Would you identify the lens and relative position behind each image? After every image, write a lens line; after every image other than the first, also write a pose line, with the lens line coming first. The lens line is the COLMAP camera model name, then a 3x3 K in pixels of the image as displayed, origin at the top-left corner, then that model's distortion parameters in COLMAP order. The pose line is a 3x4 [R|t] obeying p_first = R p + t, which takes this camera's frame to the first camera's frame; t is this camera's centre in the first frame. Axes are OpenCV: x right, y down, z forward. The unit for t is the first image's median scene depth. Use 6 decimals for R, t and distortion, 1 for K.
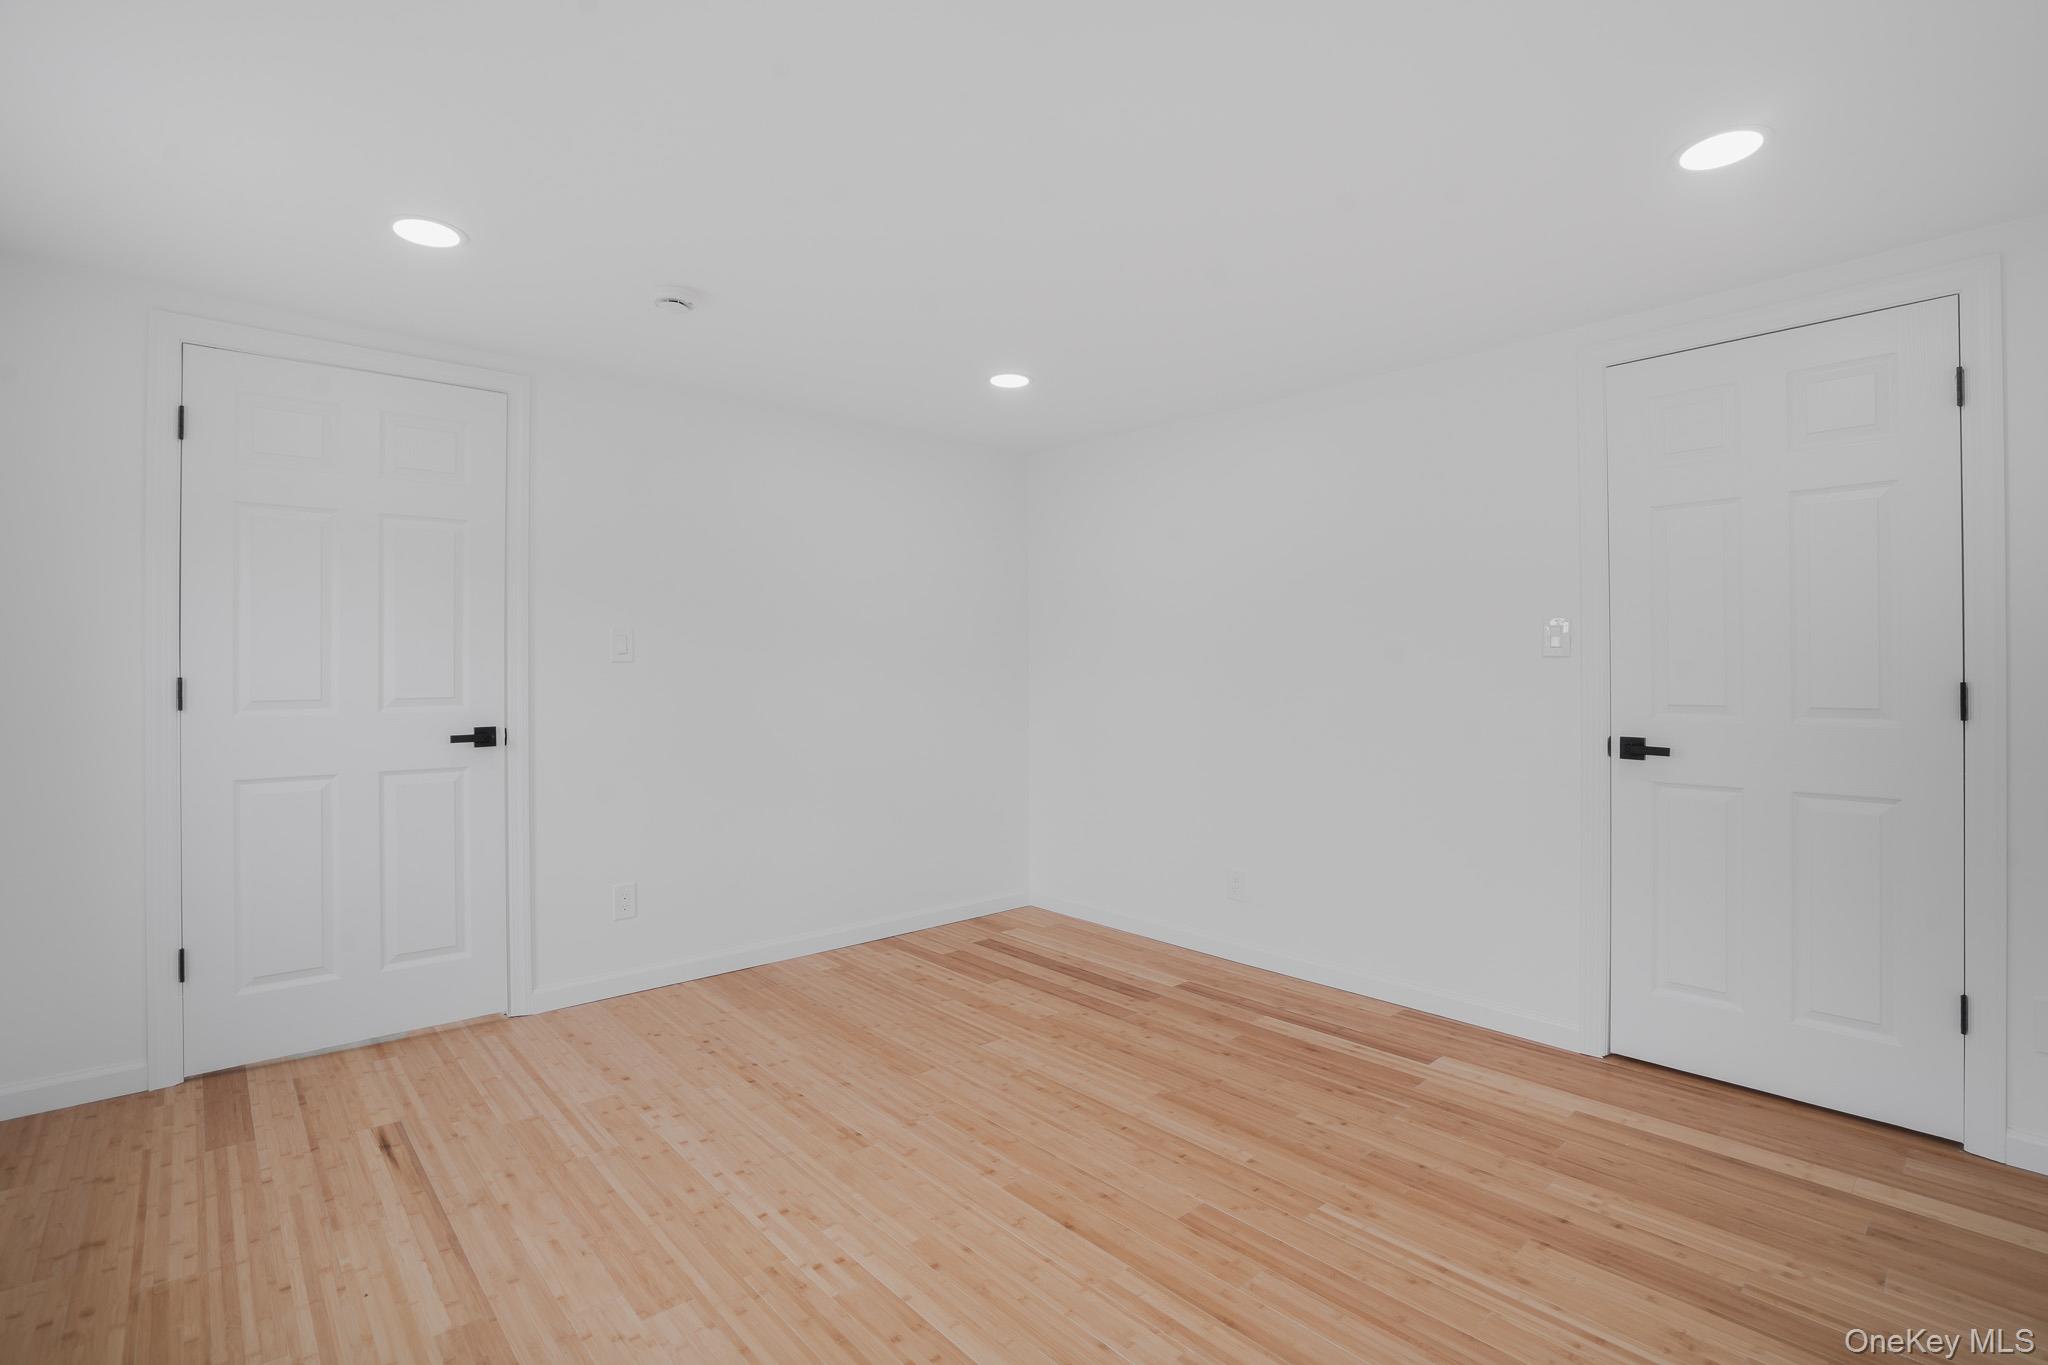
lens RADIAL K [[949.8, 0, 1027.7], [0, 949.8, 675.6], [0, 0, 1]] dist [-0.062979, 0.022139]
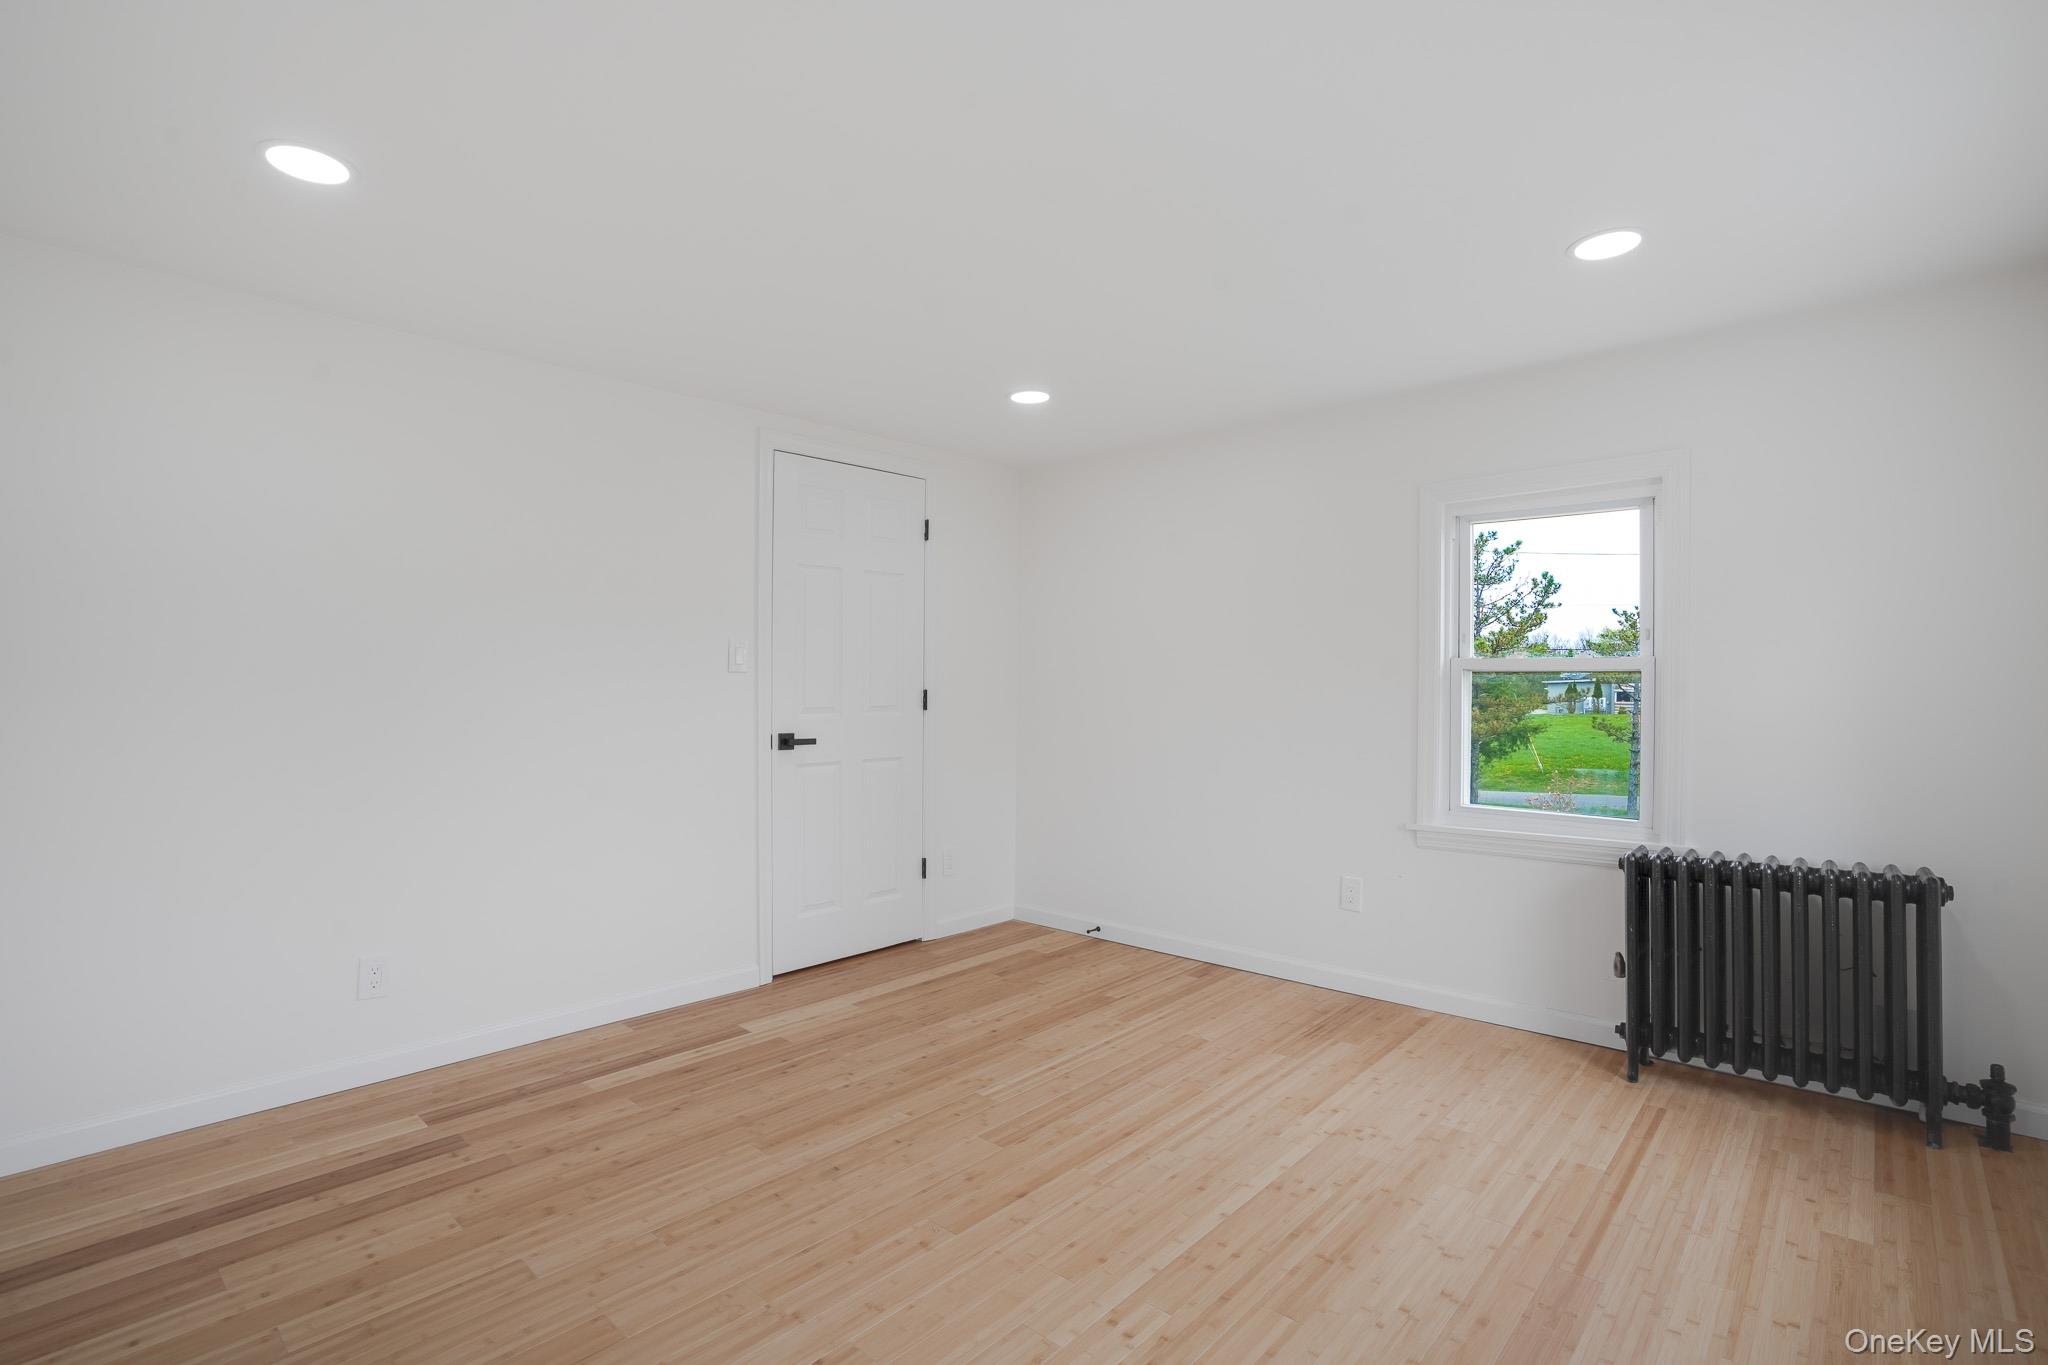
lens RADIAL K [[949.8, 0, 1027.7], [0, 949.8, 675.6], [0, 0, 1]] dist [-0.062979, 0.022139]
pose [[-0.090390, 0.006189, 0.995887, -0.771154], [0.005405, 0.999969, -0.005724, -0.007669], [-0.995892, 0.004865, -0.090421, 0.801724]]
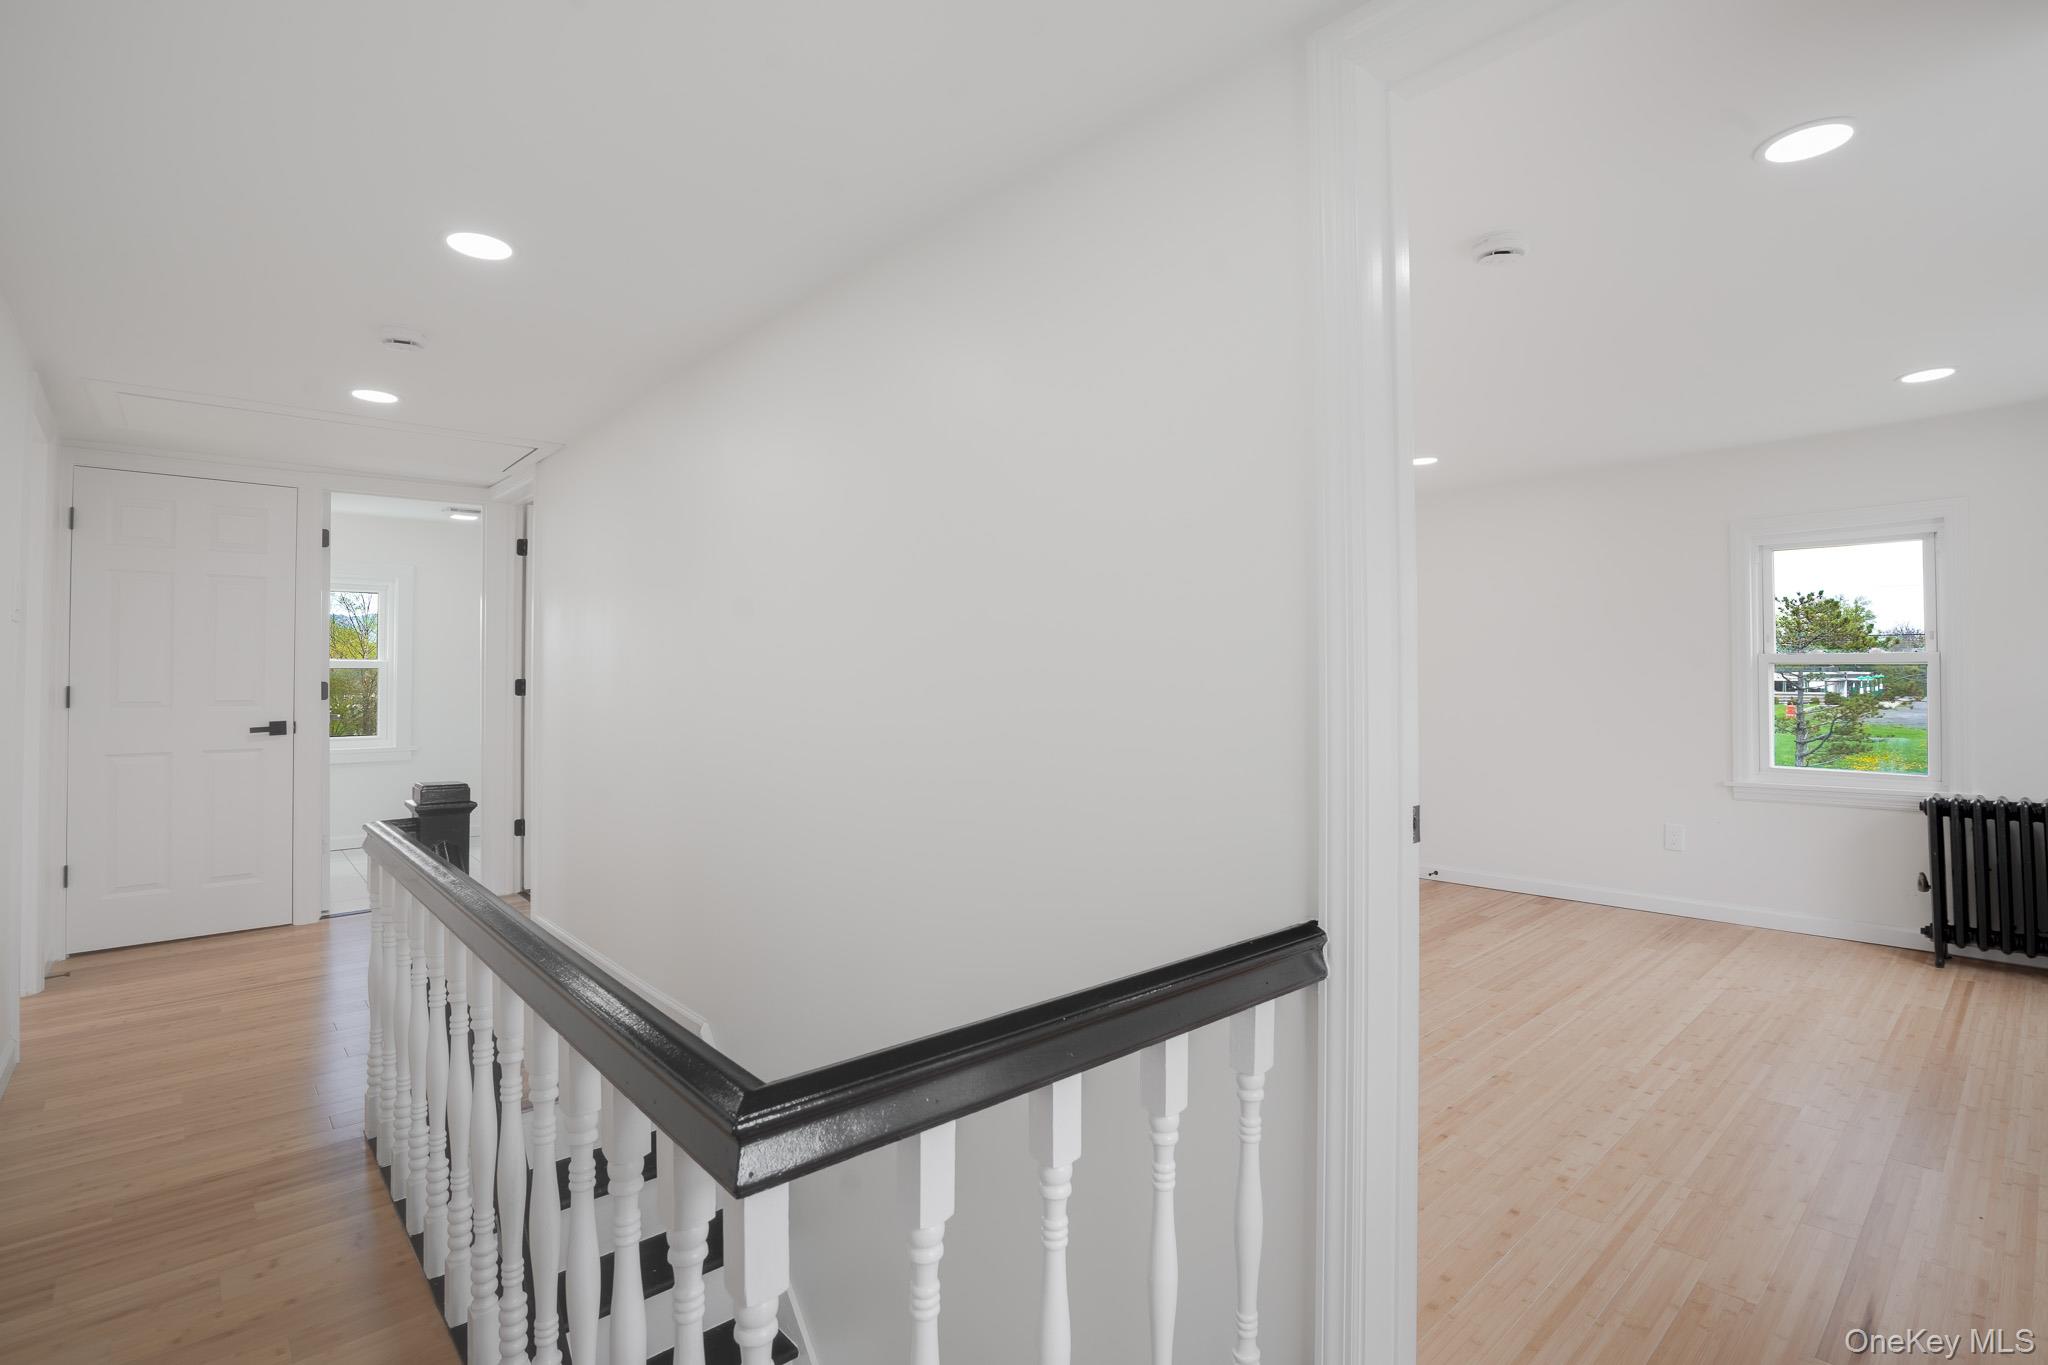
lens RADIAL K [[955.6, 0, 1031.0], [0, 955.6, 645.1], [0, 0, 1]] dist [-0.056011, 0.014913]
pose [[0.012902, 0.031239, 0.999429, -1.206893], [0.010606, 0.999451, -0.031376, -0.012836], [-0.999861, 0.011005, 0.012564, 1.375658]]
